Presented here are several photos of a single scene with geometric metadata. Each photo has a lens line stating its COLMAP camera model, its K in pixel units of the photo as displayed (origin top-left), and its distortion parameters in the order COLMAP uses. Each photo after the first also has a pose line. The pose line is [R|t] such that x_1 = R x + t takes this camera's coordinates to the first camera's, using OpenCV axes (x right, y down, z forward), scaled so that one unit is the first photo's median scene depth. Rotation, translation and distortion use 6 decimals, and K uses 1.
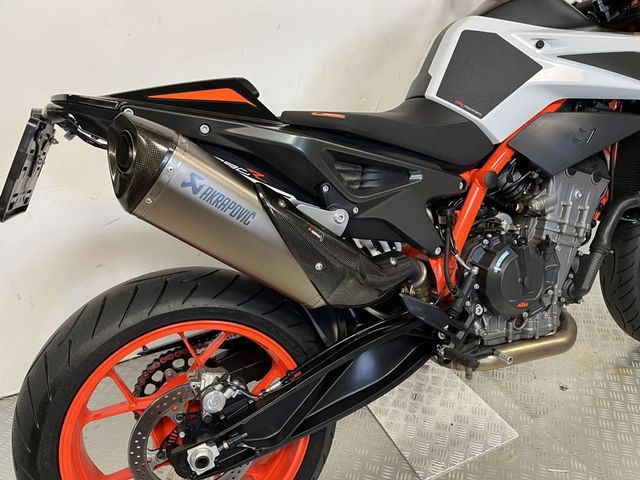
lens RADIAL K [[469.4, 0, 320.0], [0, 469.4, 240.0], [0, 0, 1]] dist [0.004343, -0.001240]
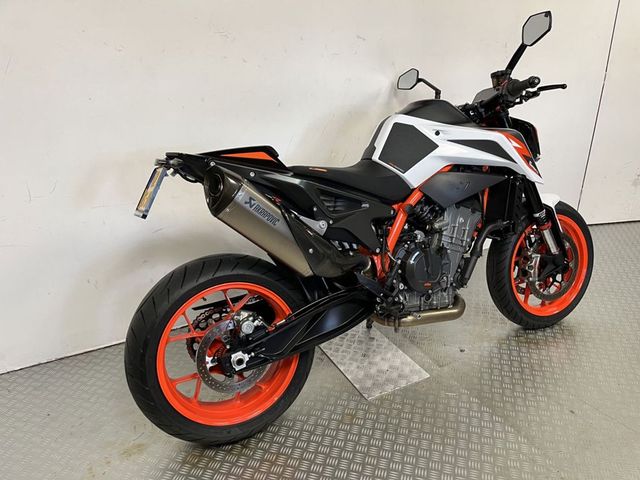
lens RADIAL K [[469.4, 0, 320.0], [0, 469.4, 240.0], [0, 0, 1]] dist [0.004343, -0.001240]
pose [[0.996171, 0.033488, 0.080759, -0.091586], [-0.027336, 0.996724, -0.076123, 0.121057], [-0.083043, 0.073624, 0.993823, -0.653821]]
